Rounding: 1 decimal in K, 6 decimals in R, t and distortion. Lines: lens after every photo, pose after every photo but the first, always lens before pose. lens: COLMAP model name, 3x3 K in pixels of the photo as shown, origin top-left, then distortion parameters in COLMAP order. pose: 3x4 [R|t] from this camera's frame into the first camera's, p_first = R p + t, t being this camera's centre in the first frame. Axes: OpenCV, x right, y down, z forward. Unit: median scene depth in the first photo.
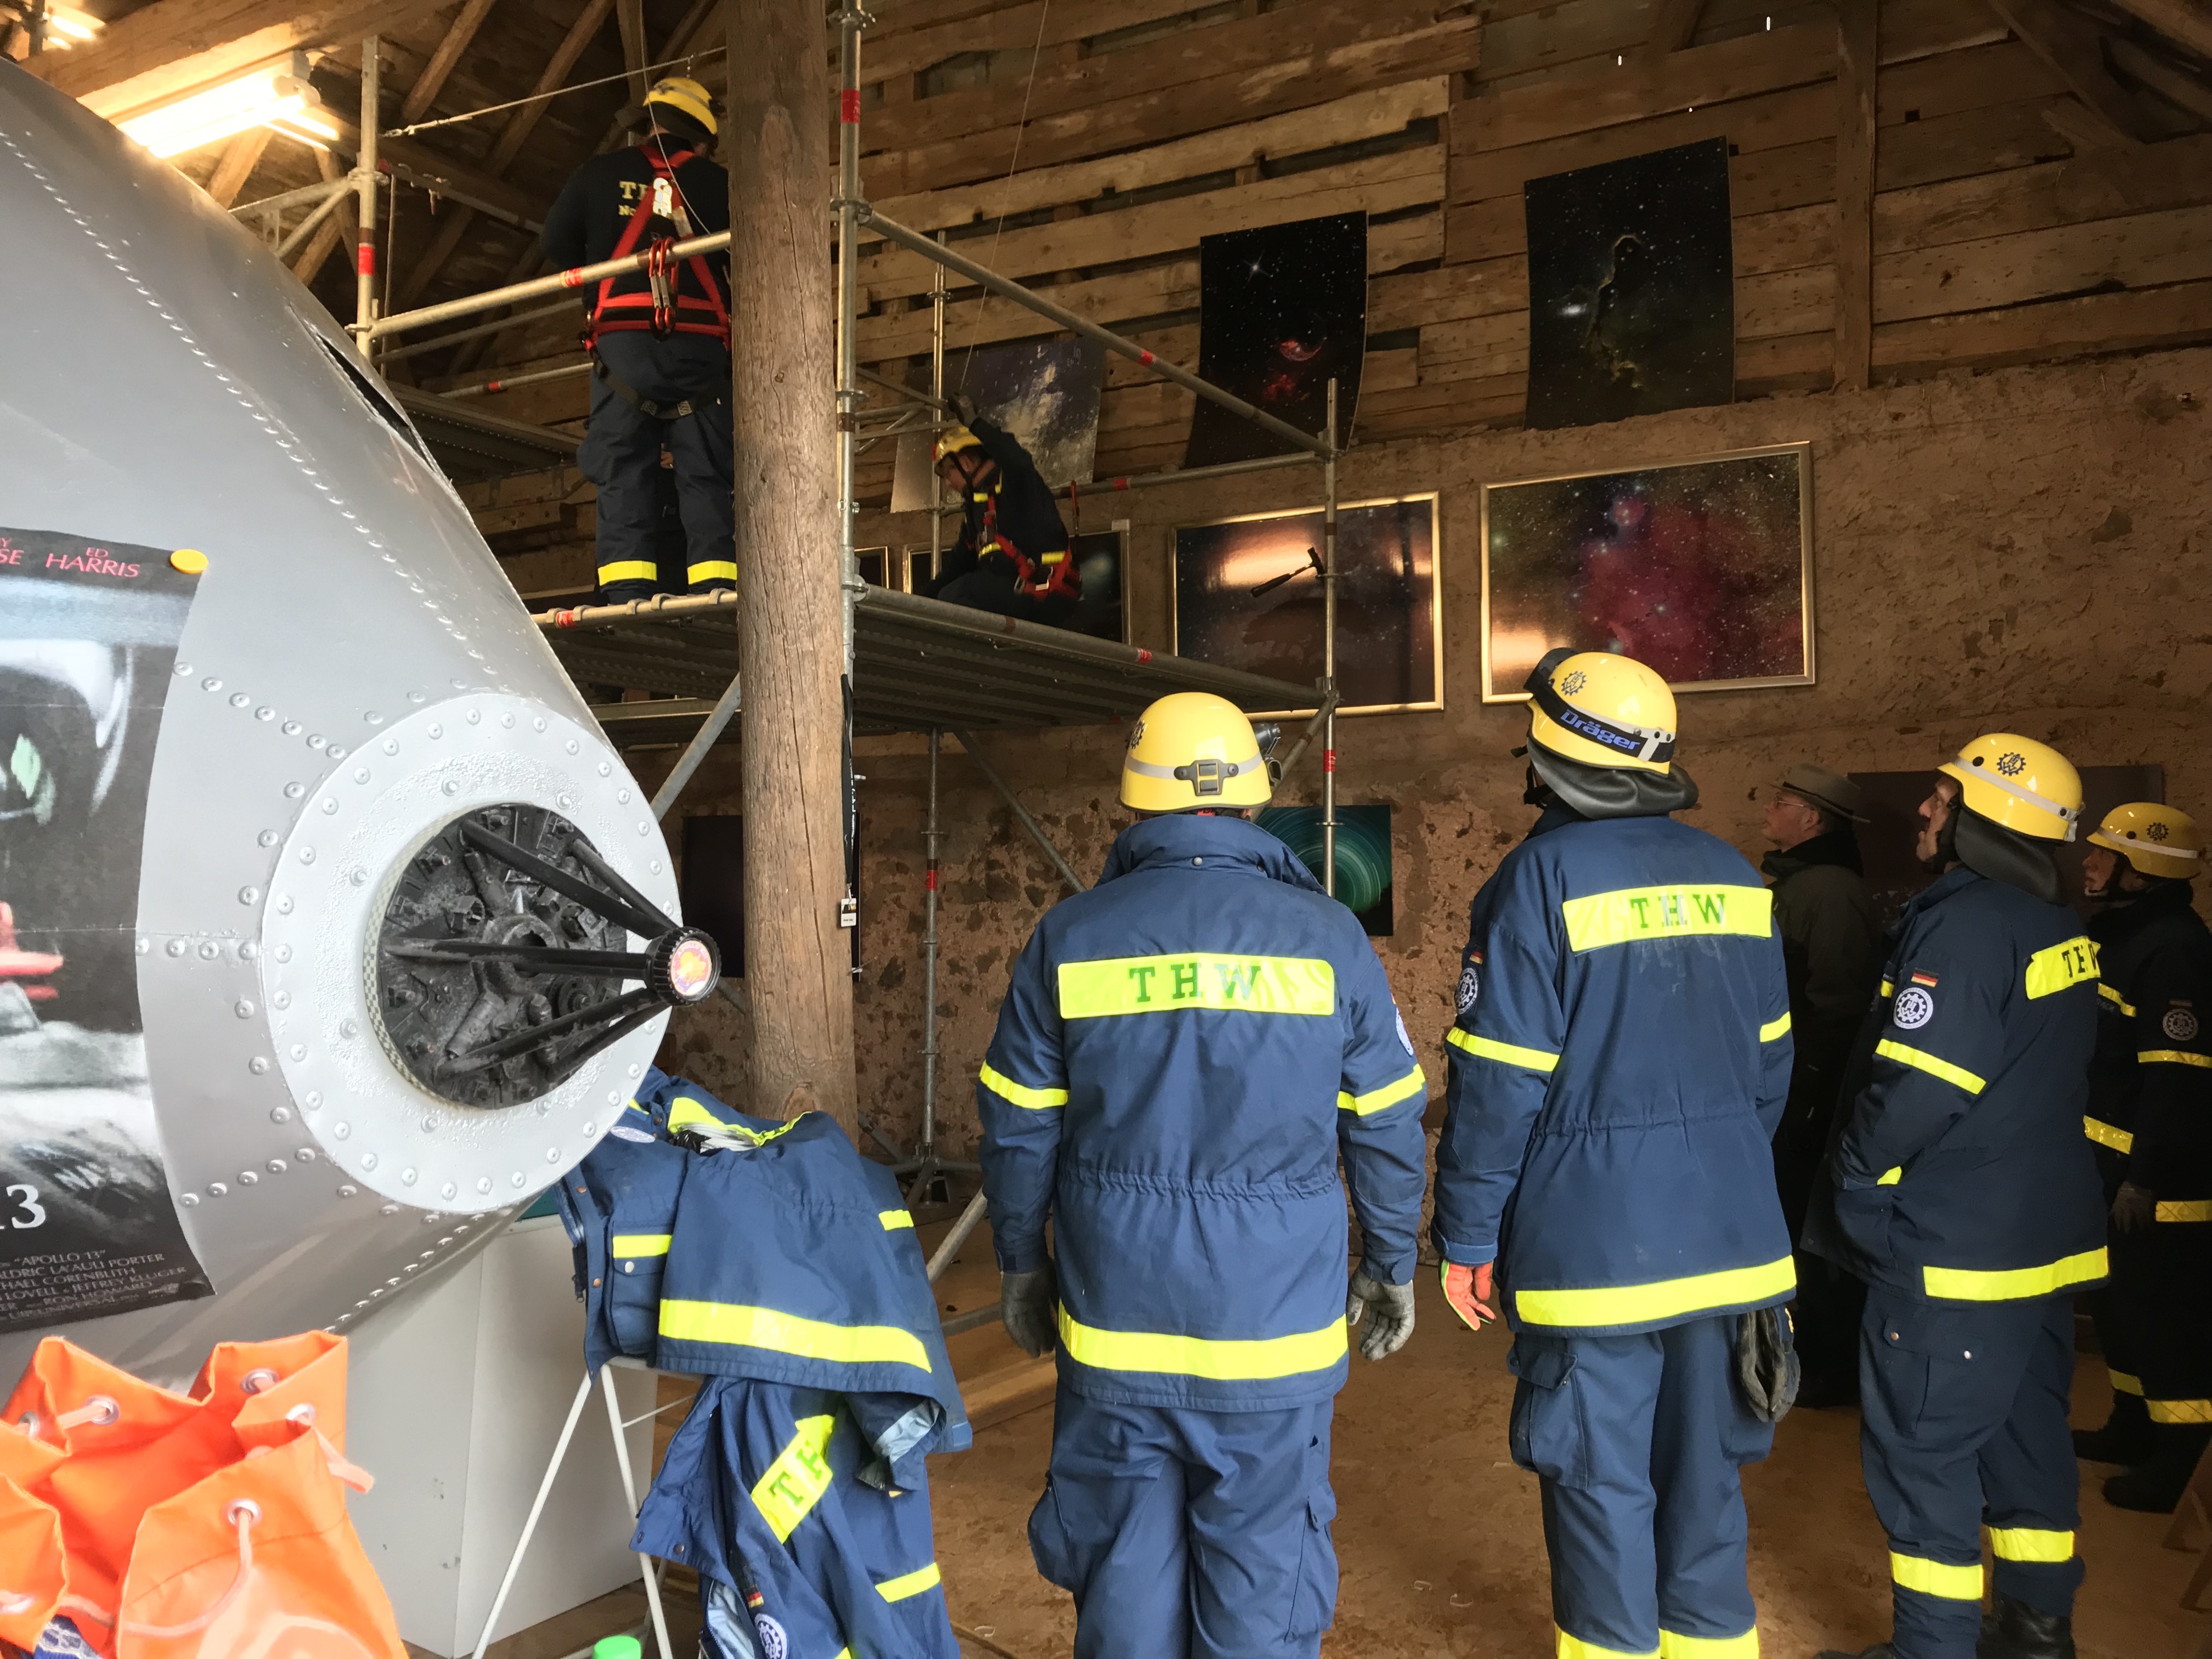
lens RADIAL K [[1797.0, 0, 1094.8], [0, 1797.0, 817.9], [0, 0, 1]] dist [0.024433, -0.019076]
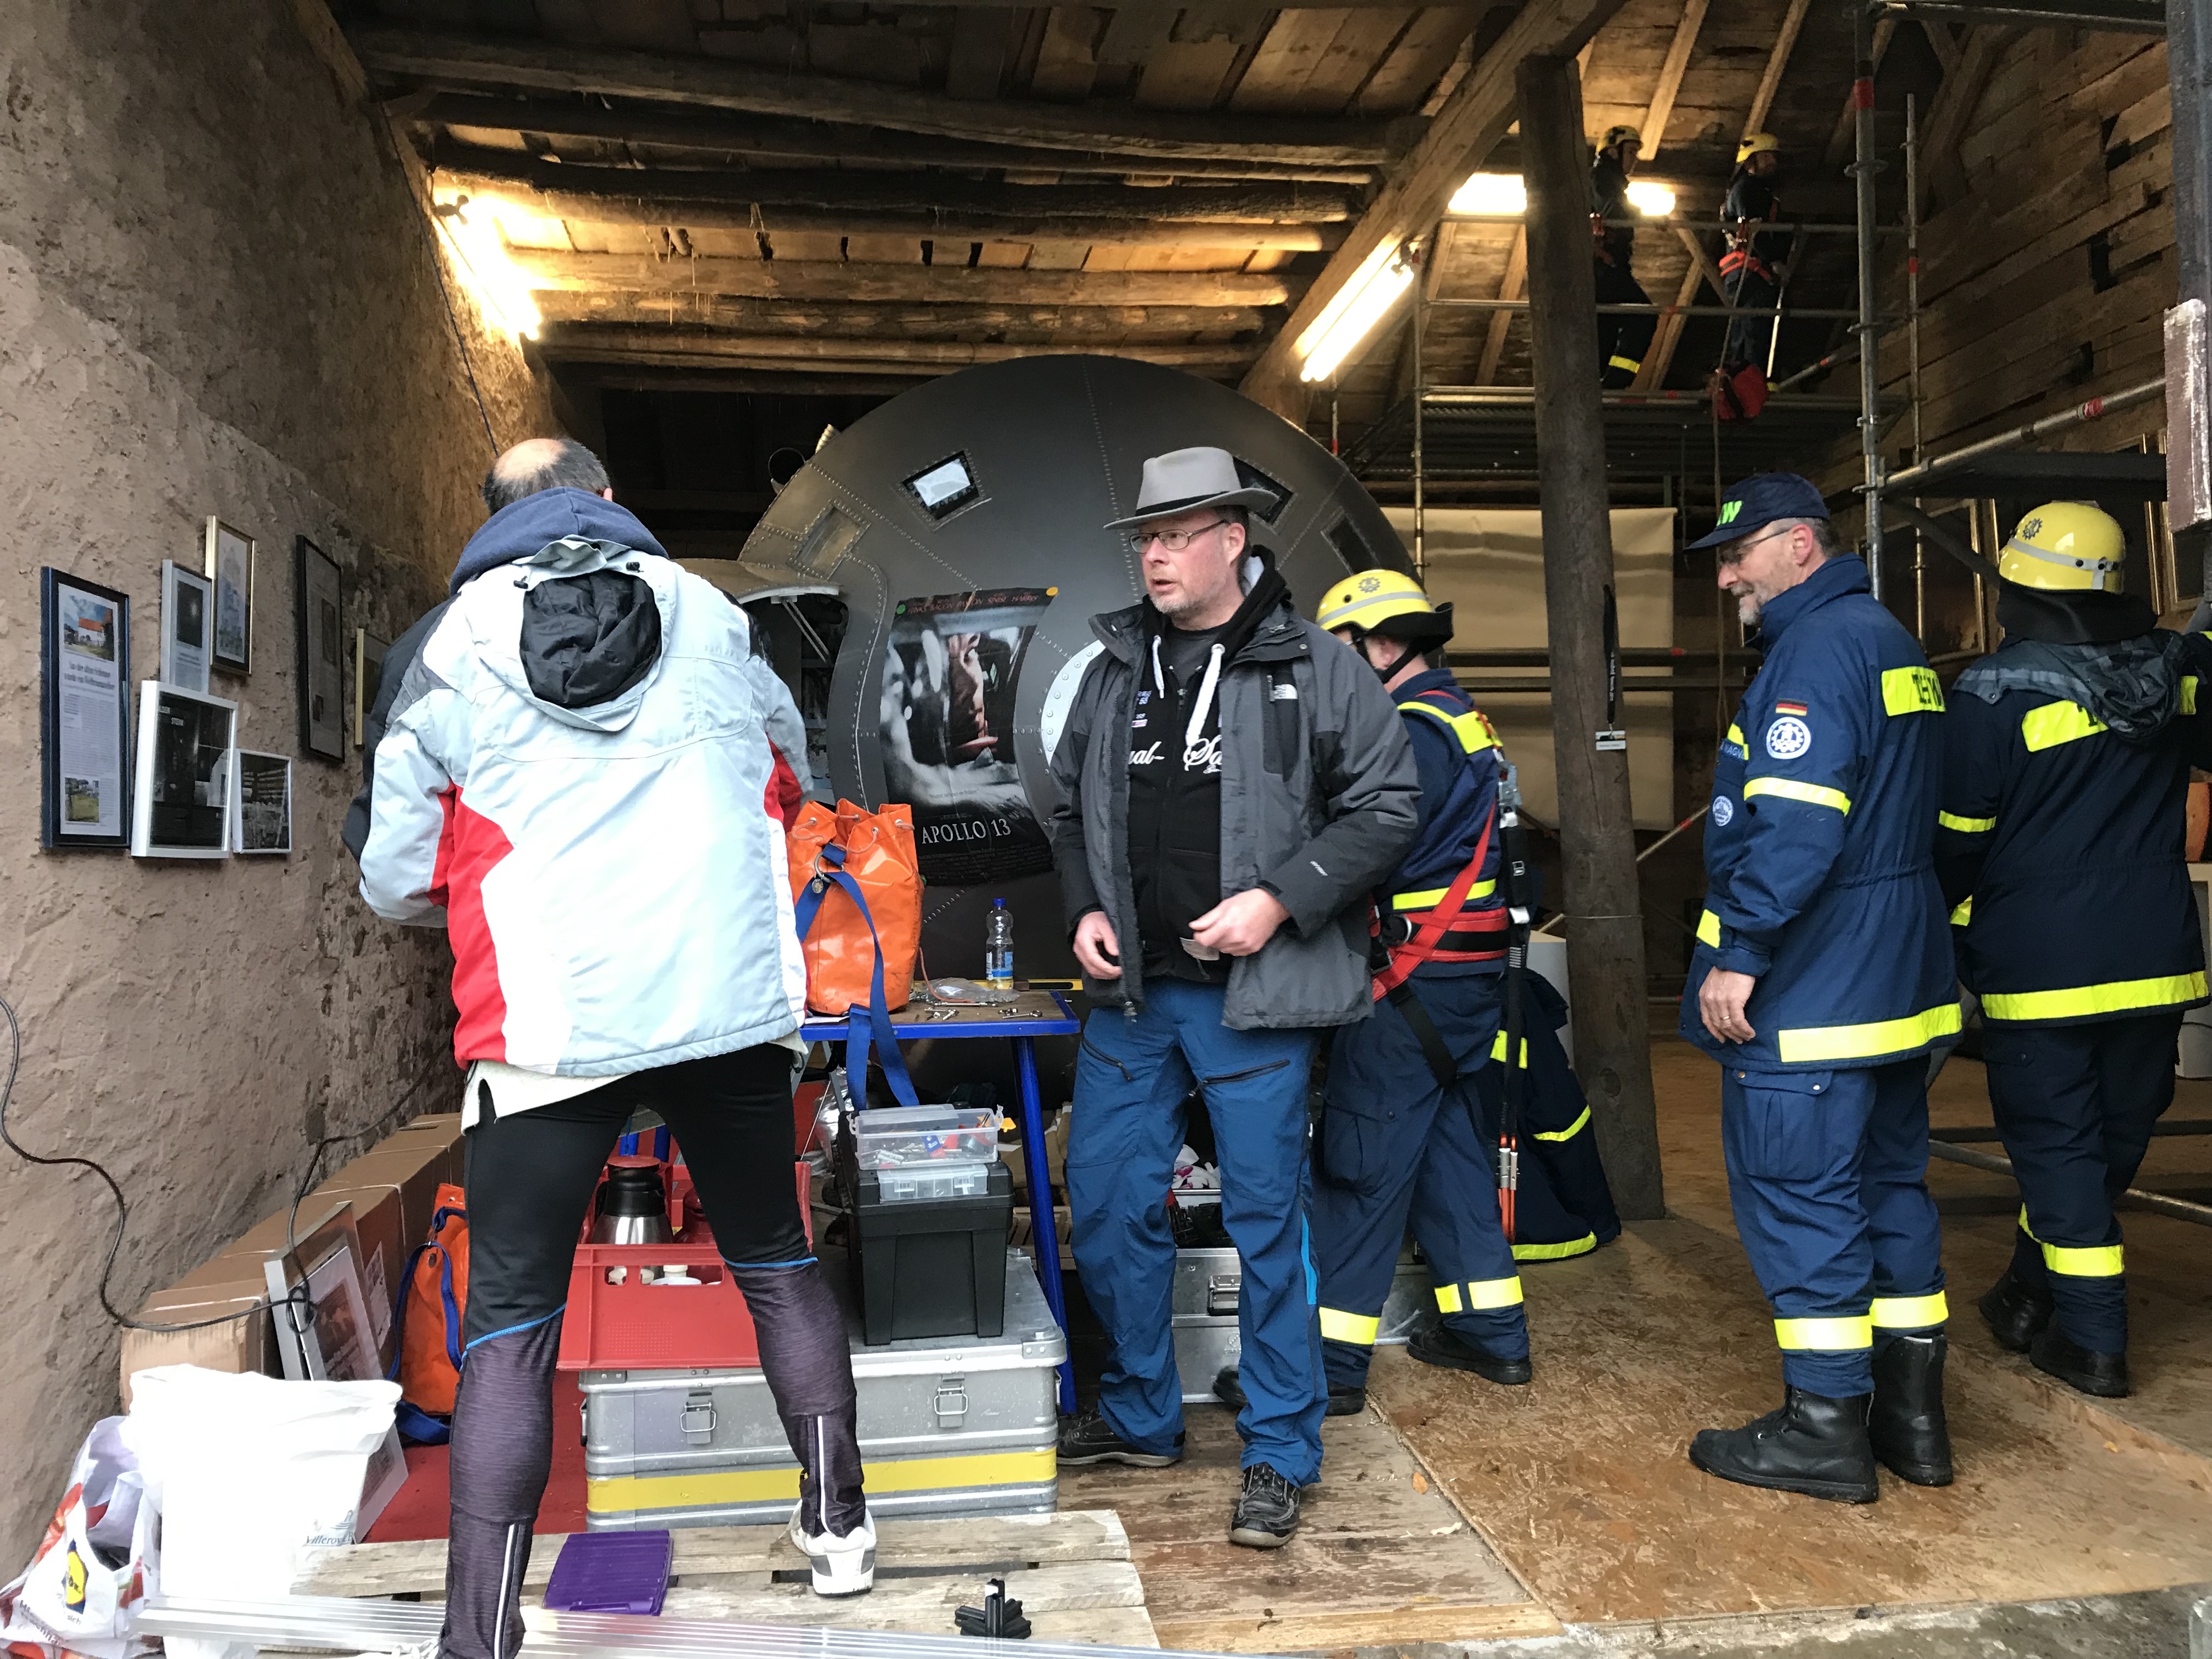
lens RADIAL K [[1797.0, 0, 1110.6], [0, 1797.0, 819.6], [0, 0, 1]] dist [0.024433, -0.019076]
pose [[0.621490, -0.034690, -0.782654, 0.342478], [0.052275, 0.998629, -0.002752, 0.043474], [0.781676, -0.039203, 0.622451, -0.124090]]
